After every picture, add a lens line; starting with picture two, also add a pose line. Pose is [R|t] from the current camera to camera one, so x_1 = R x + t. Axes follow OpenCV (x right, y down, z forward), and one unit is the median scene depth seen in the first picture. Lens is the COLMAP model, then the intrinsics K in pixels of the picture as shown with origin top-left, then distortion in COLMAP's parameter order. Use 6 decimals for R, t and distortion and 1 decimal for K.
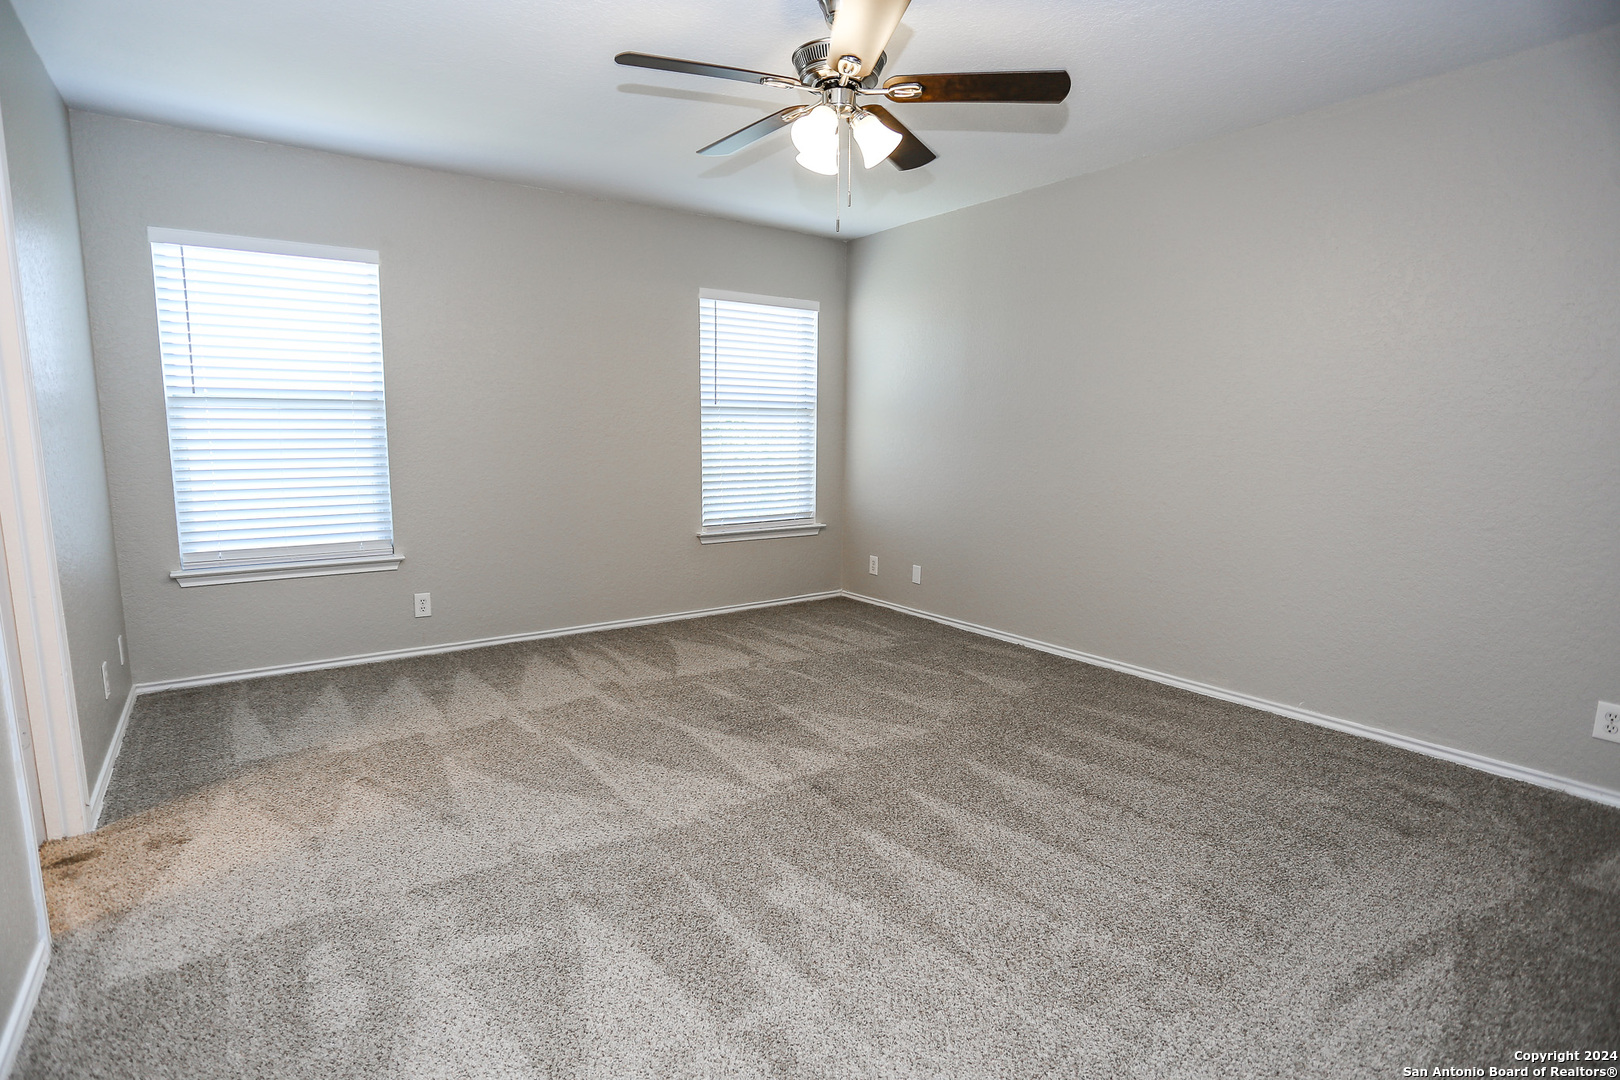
lens RADIAL K [[795.3, 0, 804.9], [0, 795.3, 543.5], [0, 0, 1]] dist [-0.069729, 0.028259]
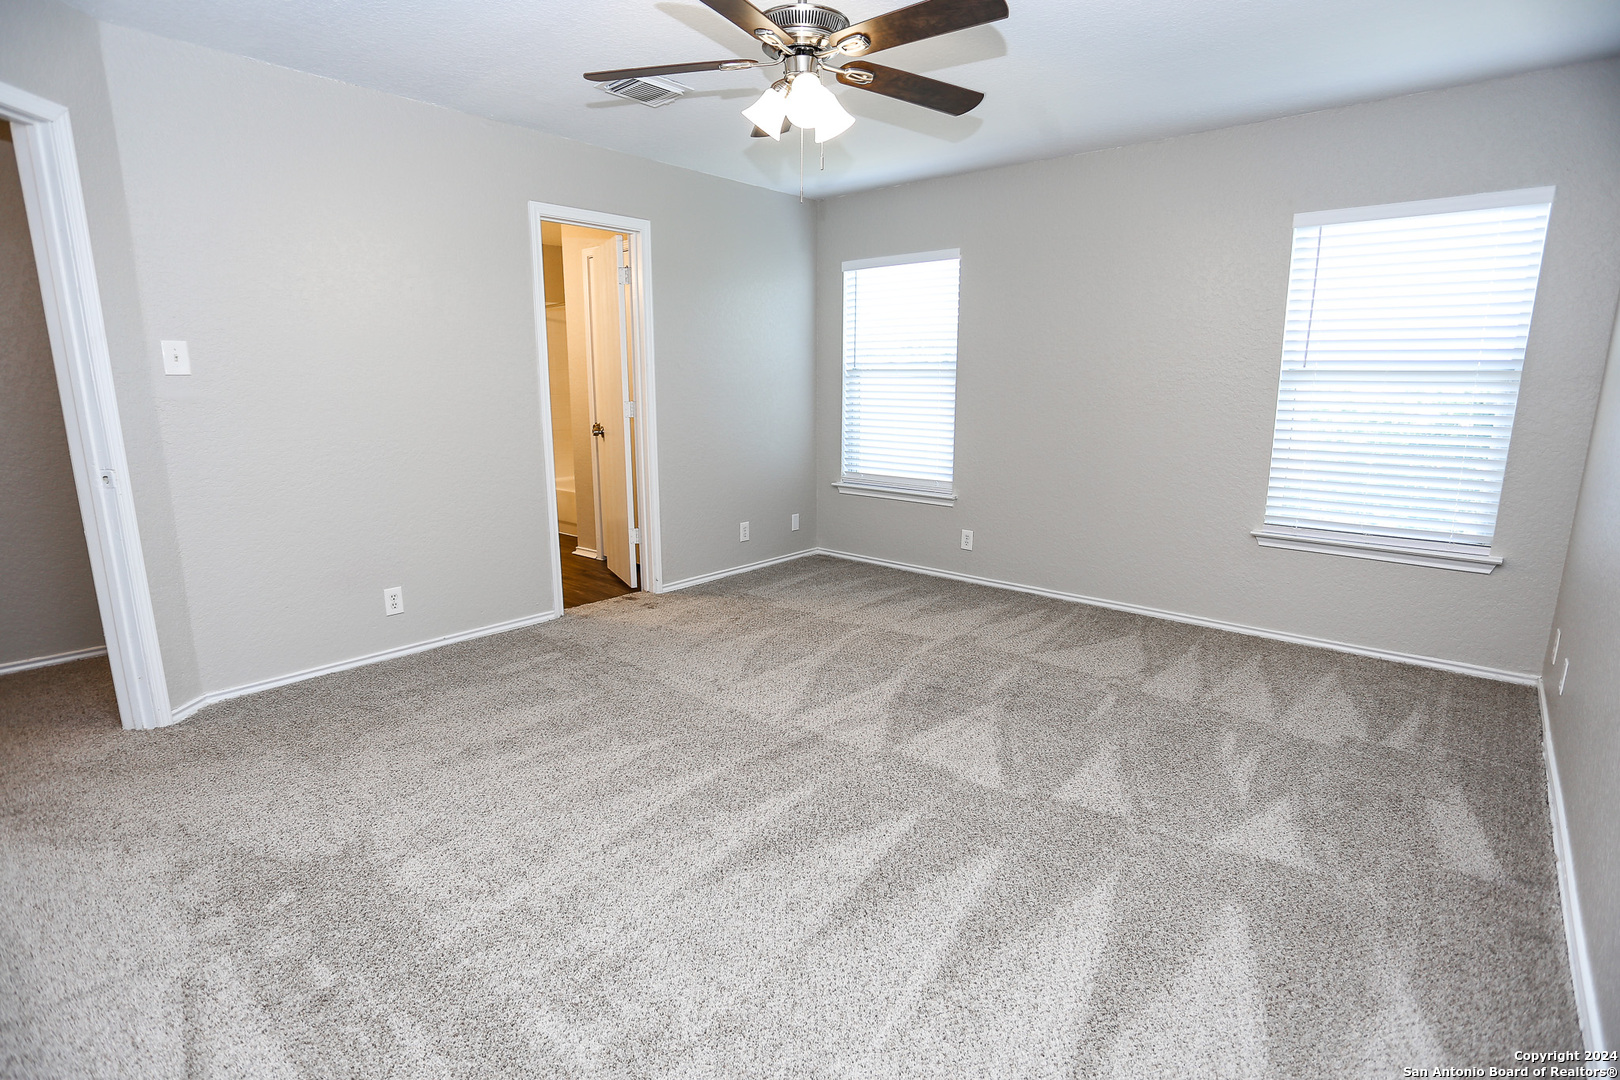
lens RADIAL K [[795.3, 0, 804.9], [0, 795.3, 543.5], [0, 0, 1]] dist [-0.069729, 0.028259]
pose [[0.241022, 0.191367, -0.951466, 0.670427], [-0.135158, 0.977432, 0.162352, -0.087466], [0.961062, 0.089468, 0.261448, 0.477668]]
